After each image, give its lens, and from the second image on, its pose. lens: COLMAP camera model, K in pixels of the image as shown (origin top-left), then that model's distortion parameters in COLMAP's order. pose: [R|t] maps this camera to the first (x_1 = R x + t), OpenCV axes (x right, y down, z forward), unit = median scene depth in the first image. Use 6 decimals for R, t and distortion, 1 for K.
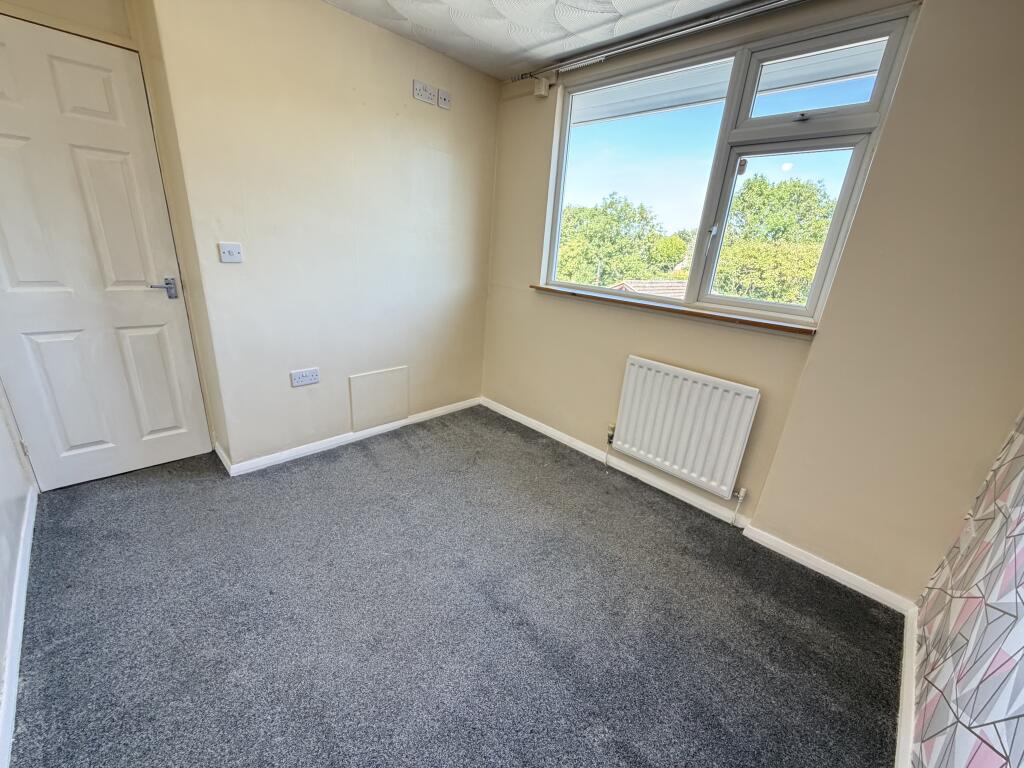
lens RADIAL K [[408.1, 0, 508.9], [0, 408.1, 384.8], [0, 0, 1]] dist [-0.002690, 0.000627]
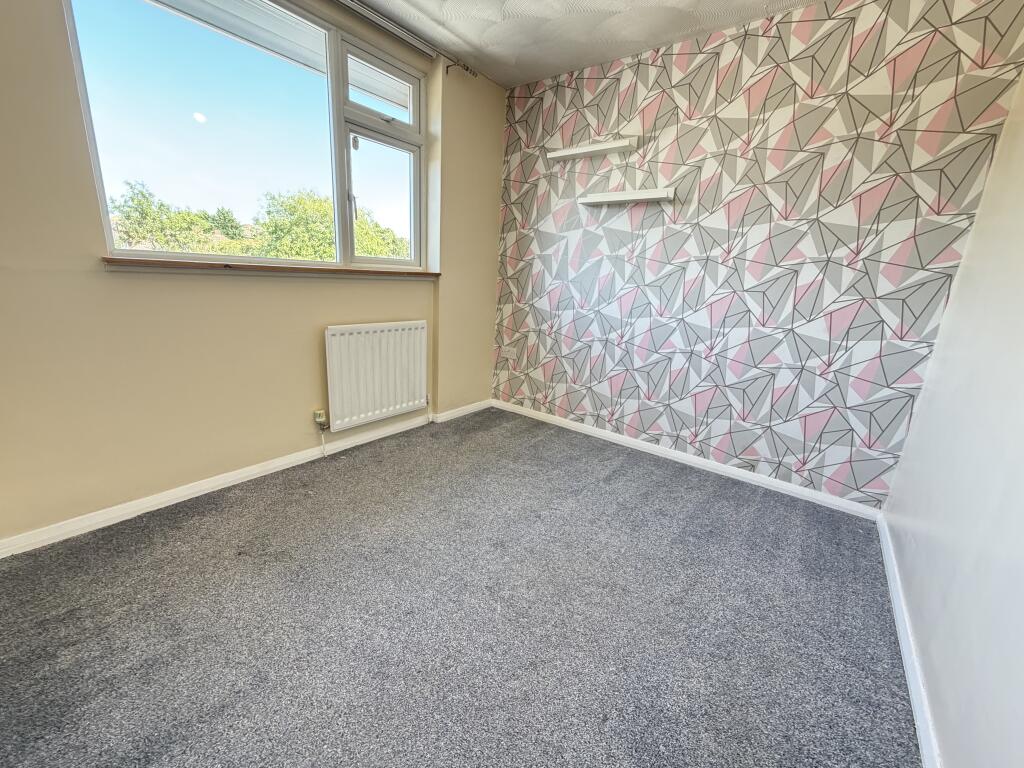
lens RADIAL K [[408.1, 0, 508.8], [0, 408.1, 382.5], [0, 0, 1]] dist [-0.002690, 0.000627]
pose [[-0.120425, -0.329794, 0.936341, -0.743388], [0.269364, 0.896964, 0.350569, -0.193700], [-0.955480, 0.294433, -0.019182, 0.737856]]
